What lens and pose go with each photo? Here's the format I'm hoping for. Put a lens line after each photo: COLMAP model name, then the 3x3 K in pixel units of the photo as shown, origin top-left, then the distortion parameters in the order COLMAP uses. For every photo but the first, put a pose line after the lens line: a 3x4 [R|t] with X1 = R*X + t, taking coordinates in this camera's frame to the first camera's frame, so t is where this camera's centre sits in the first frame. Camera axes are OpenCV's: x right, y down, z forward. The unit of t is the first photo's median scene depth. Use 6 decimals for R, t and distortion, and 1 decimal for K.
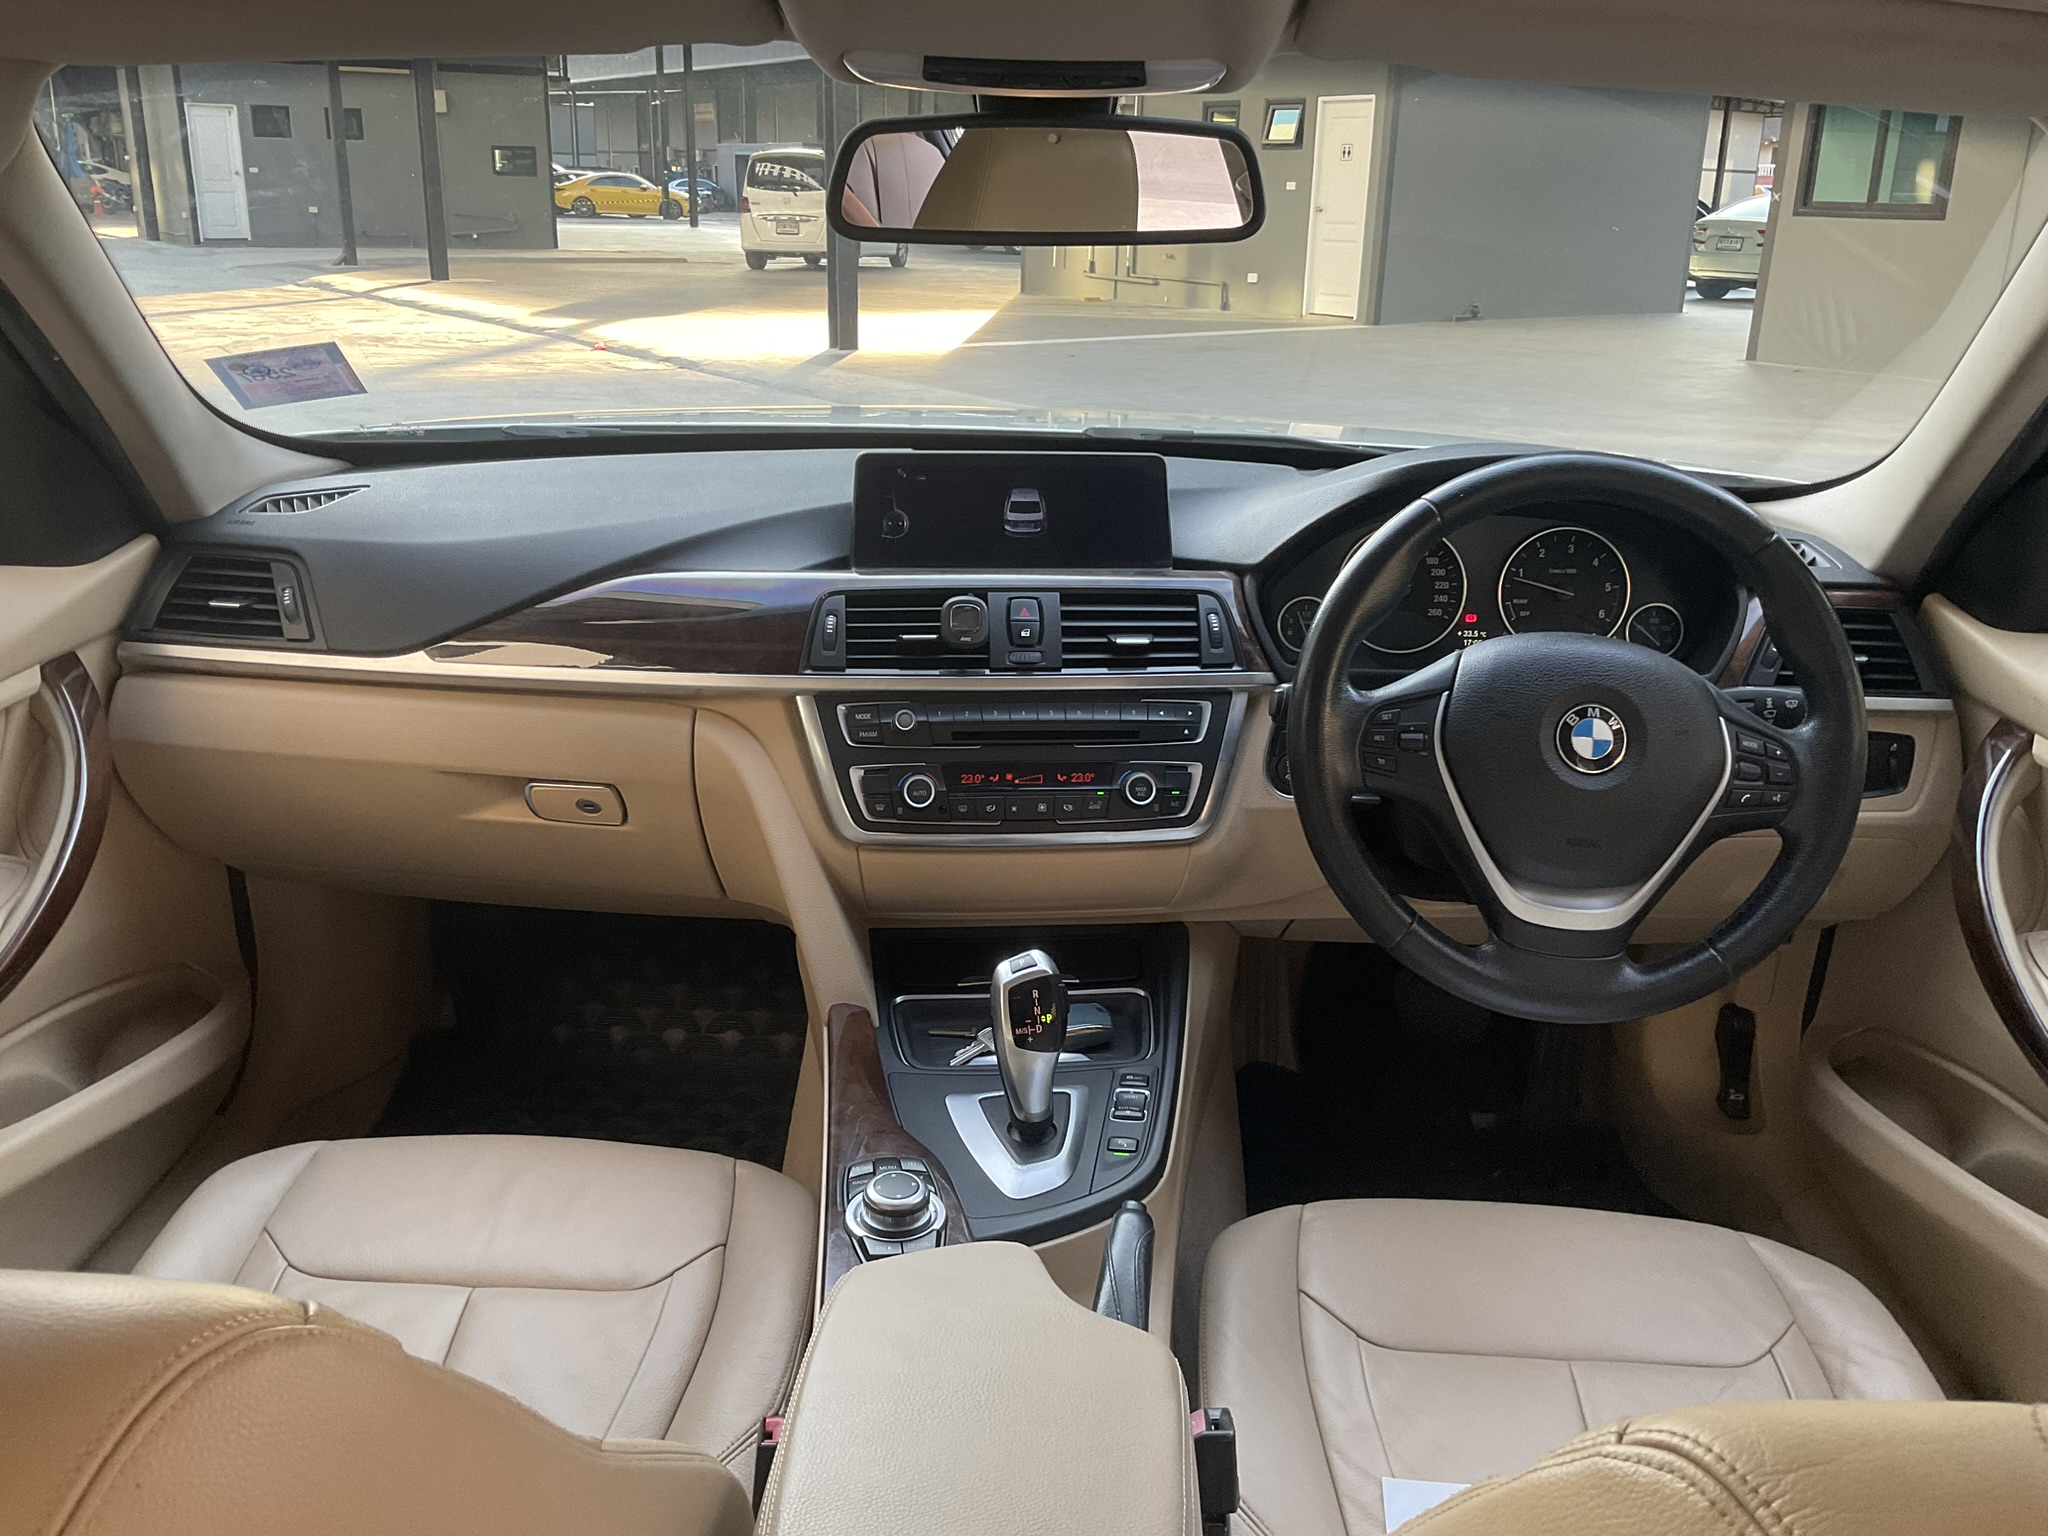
lens RADIAL K [[1689.6, 0, 1018.1], [0, 1689.6, 763.3], [0, 0, 1]] dist [0.122793, -0.253336]
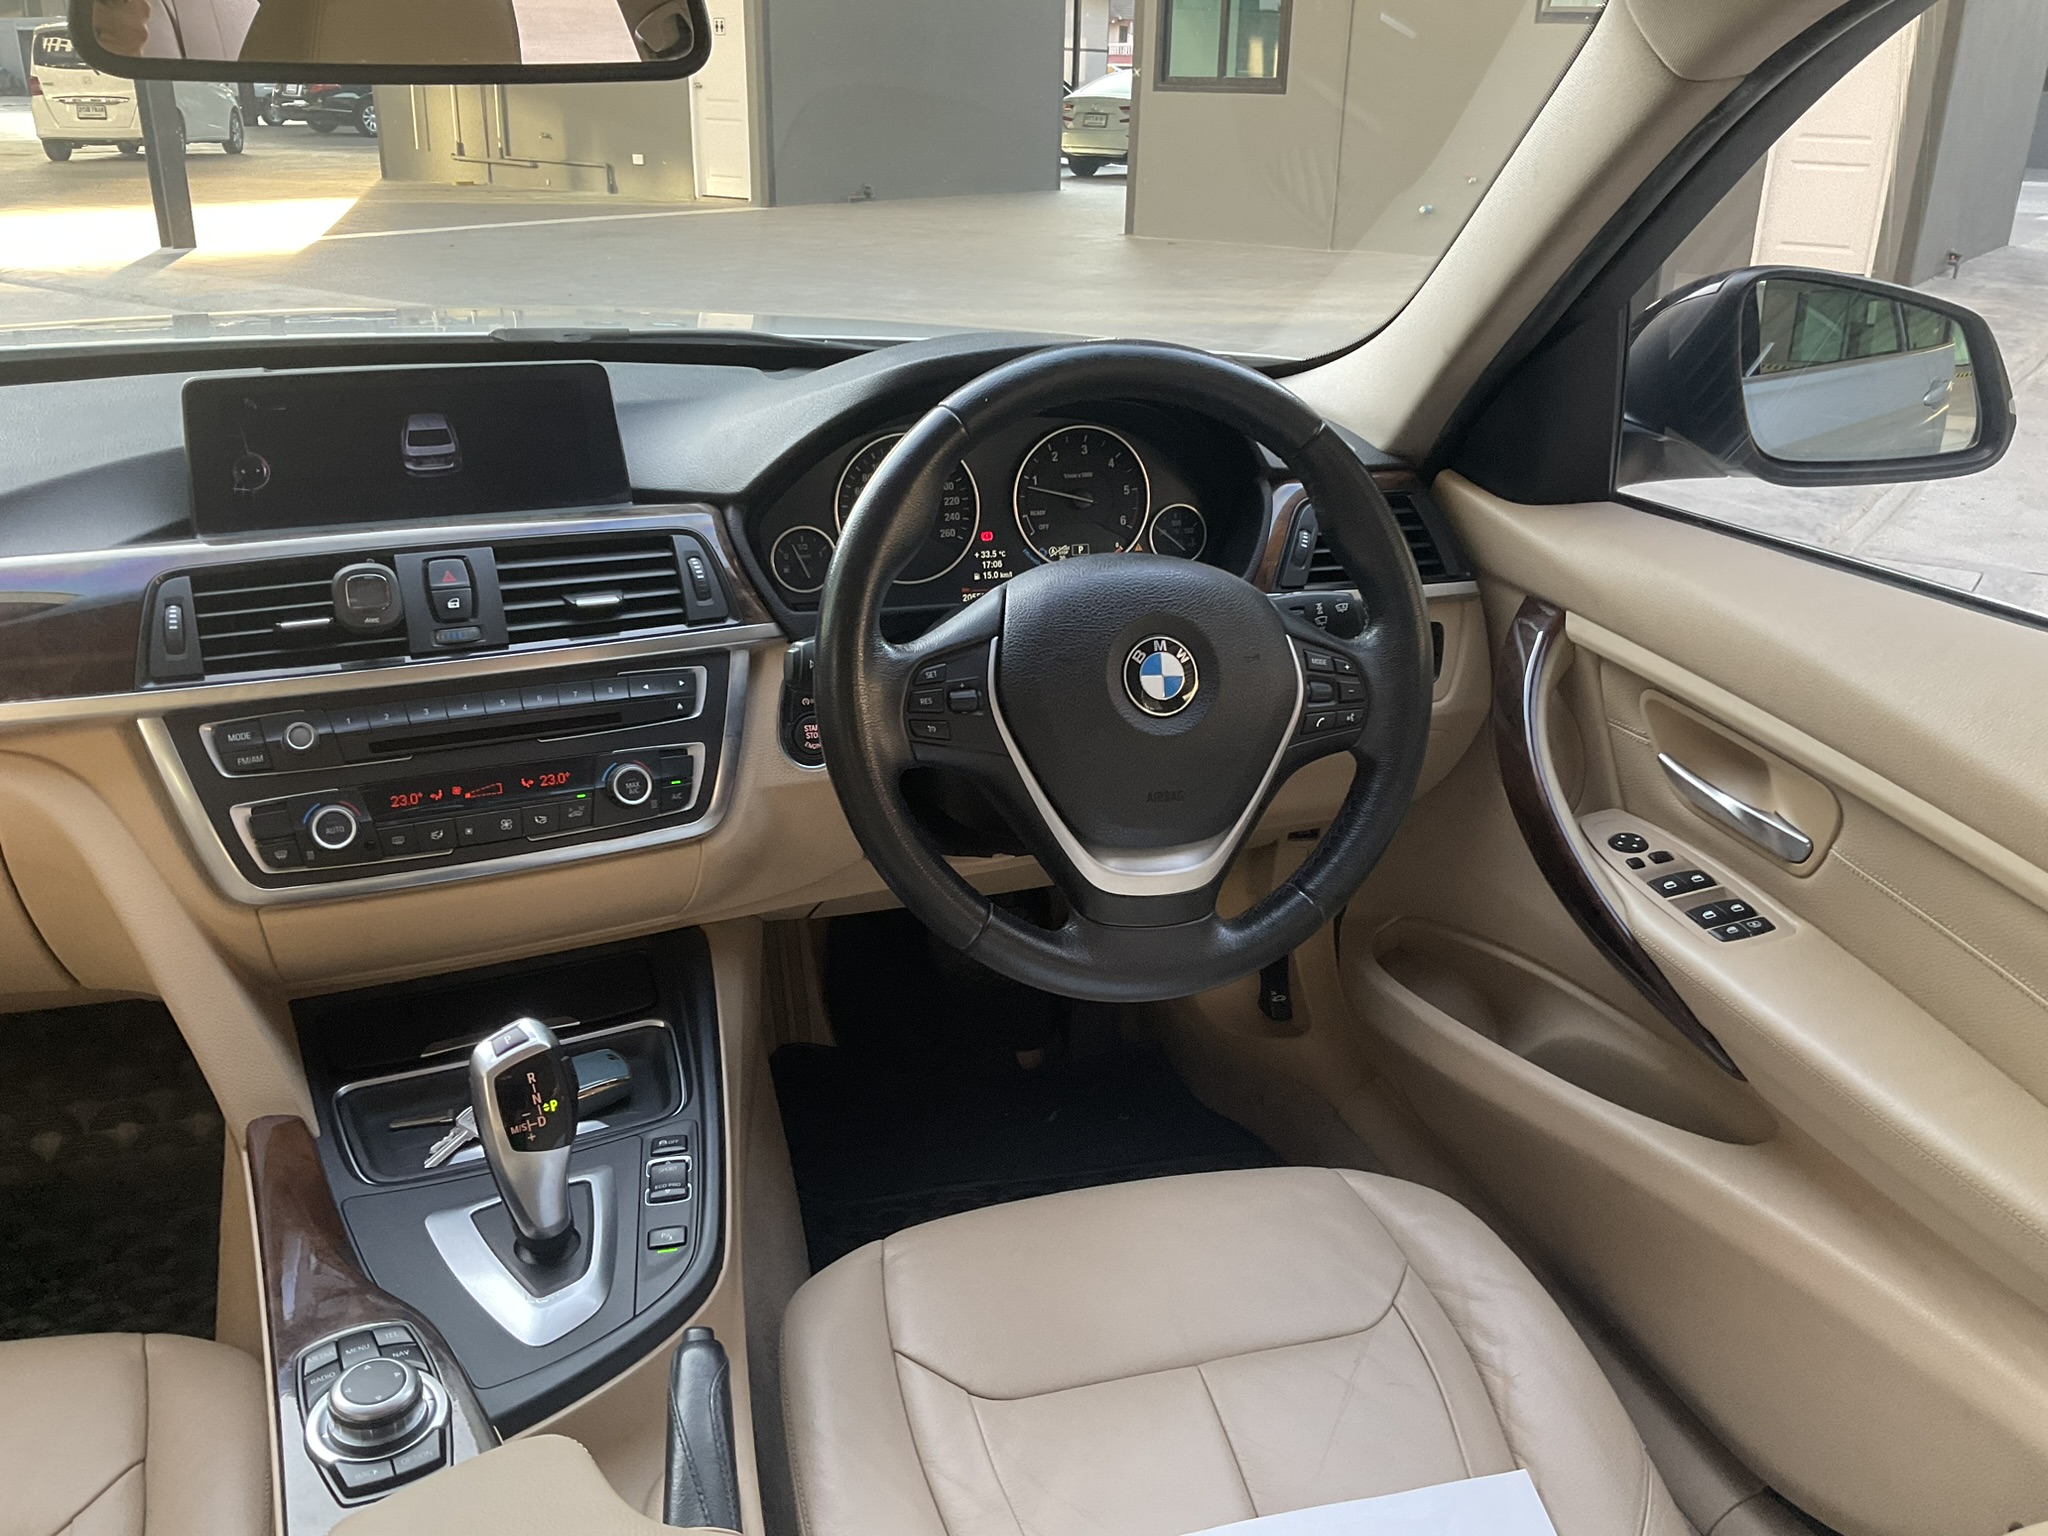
lens RADIAL K [[1689.6, 0, 1018.1], [0, 1689.6, 763.3], [0, 0, 1]] dist [0.122793, -0.253336]
pose [[0.942865, -0.125937, 0.308457, -0.002414], [0.106545, 0.991165, 0.078995, -0.038441], [-0.315680, -0.041617, 0.947953, 0.172835]]
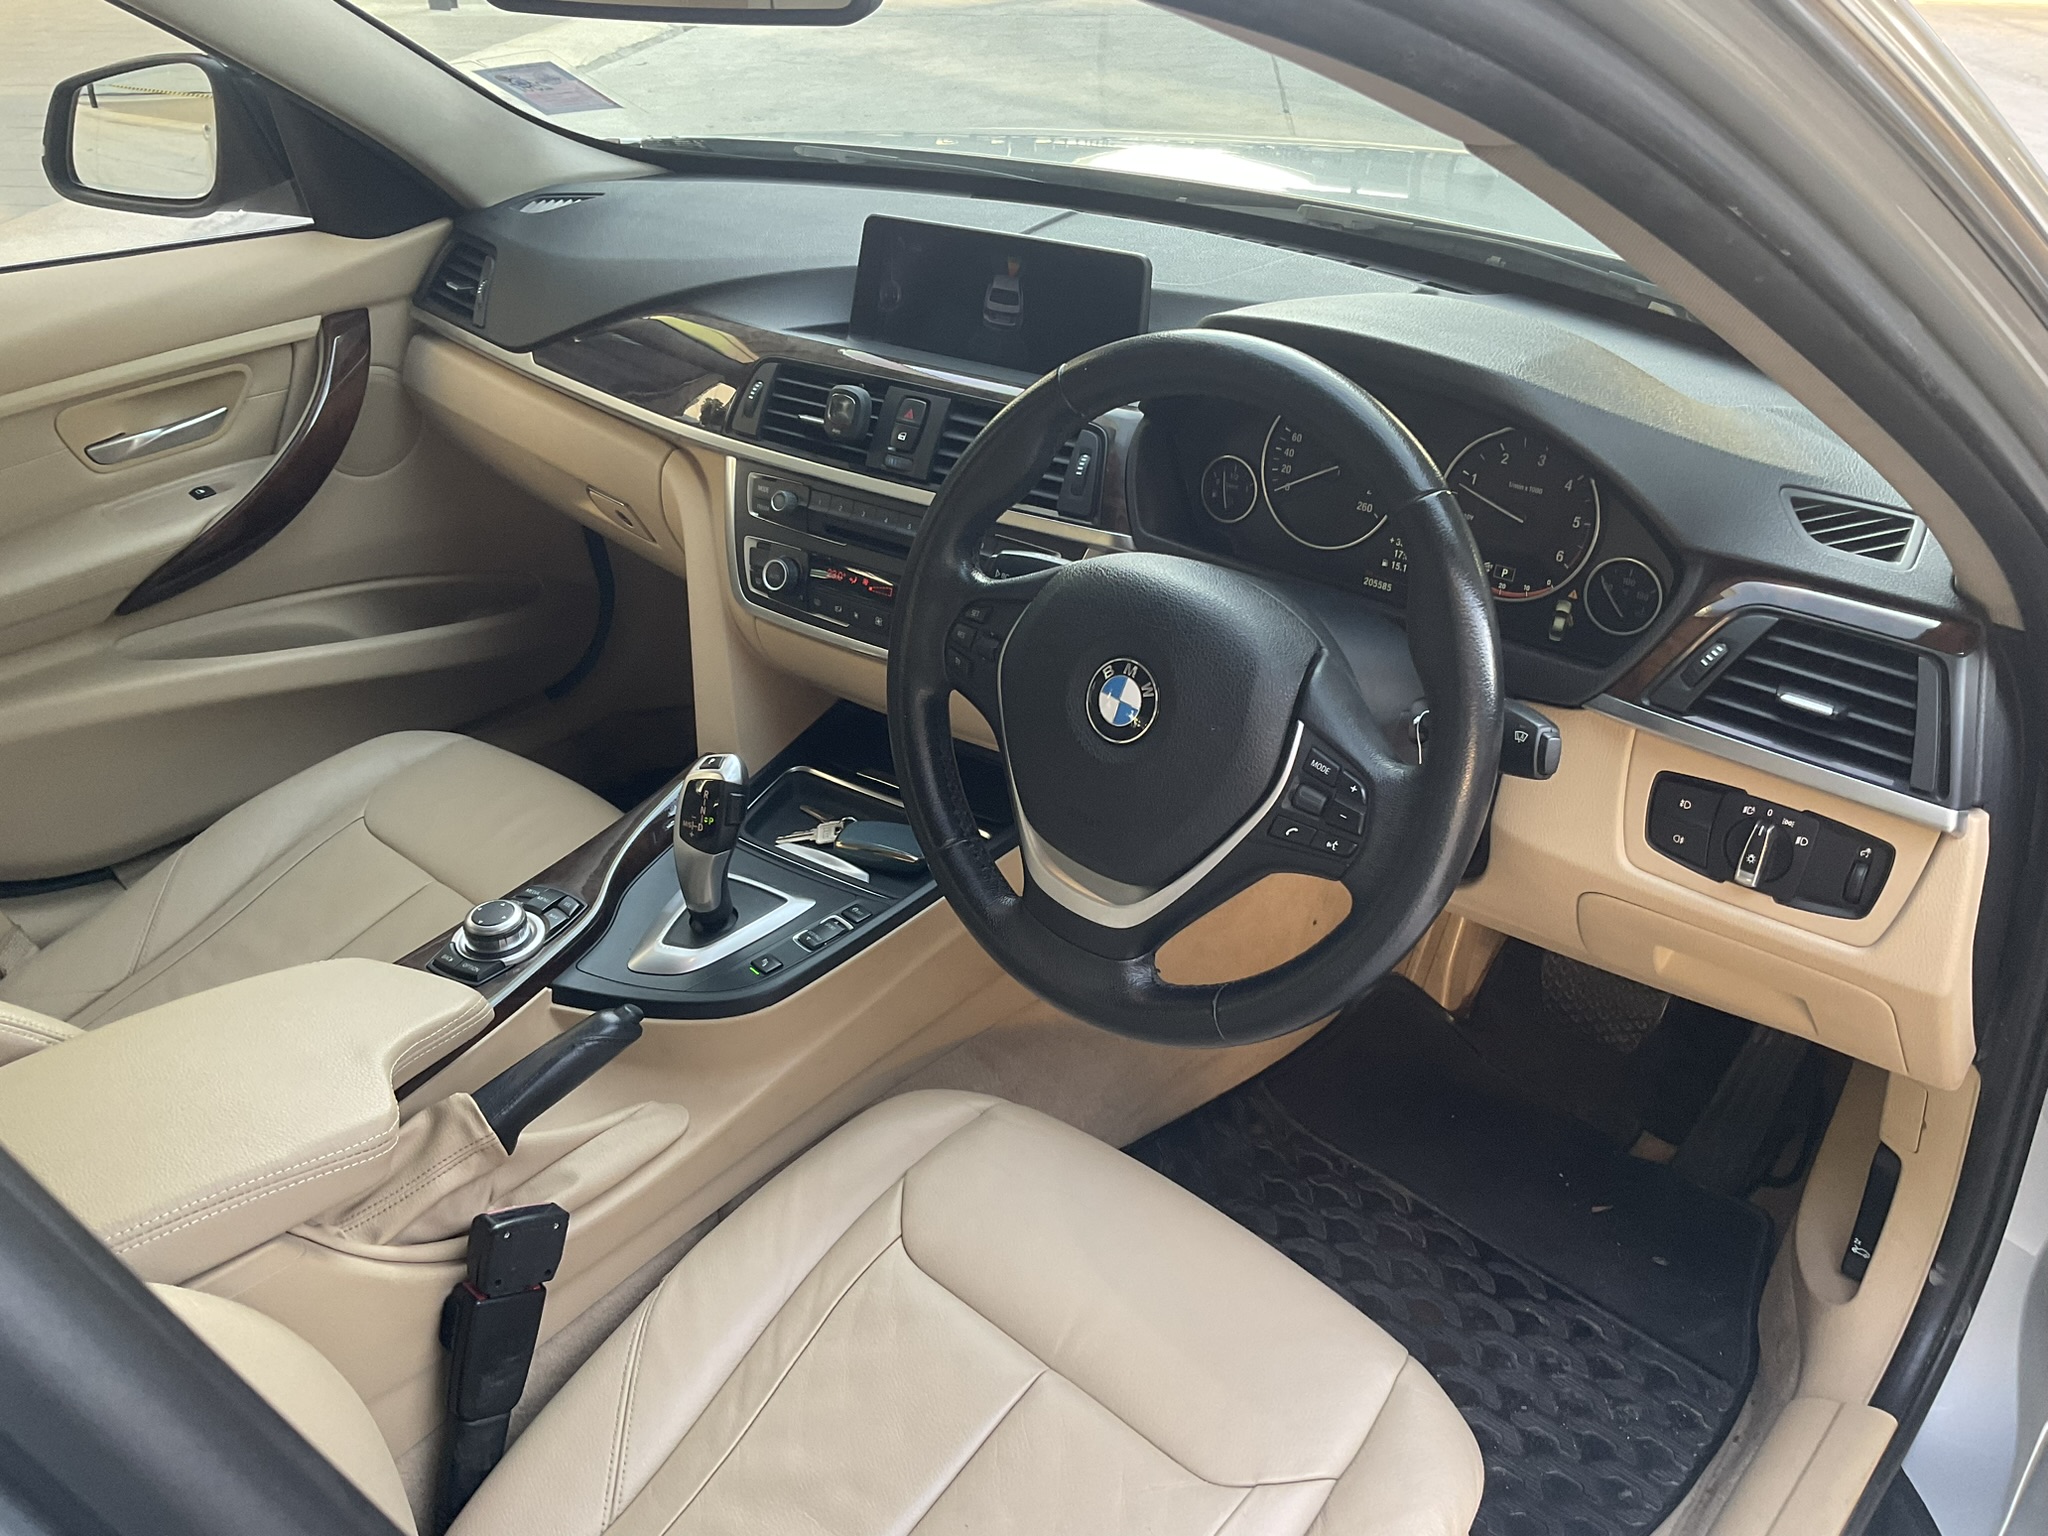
lens RADIAL K [[1689.6, 0, 1018.1], [0, 1689.6, 763.3], [0, 0, 1]] dist [0.122793, -0.253336]
pose [[0.763693, 0.297782, -0.572799, 0.638478], [-0.189430, 0.951571, 0.242135, -0.142515], [0.617162, -0.076411, 0.783117, 0.283056]]
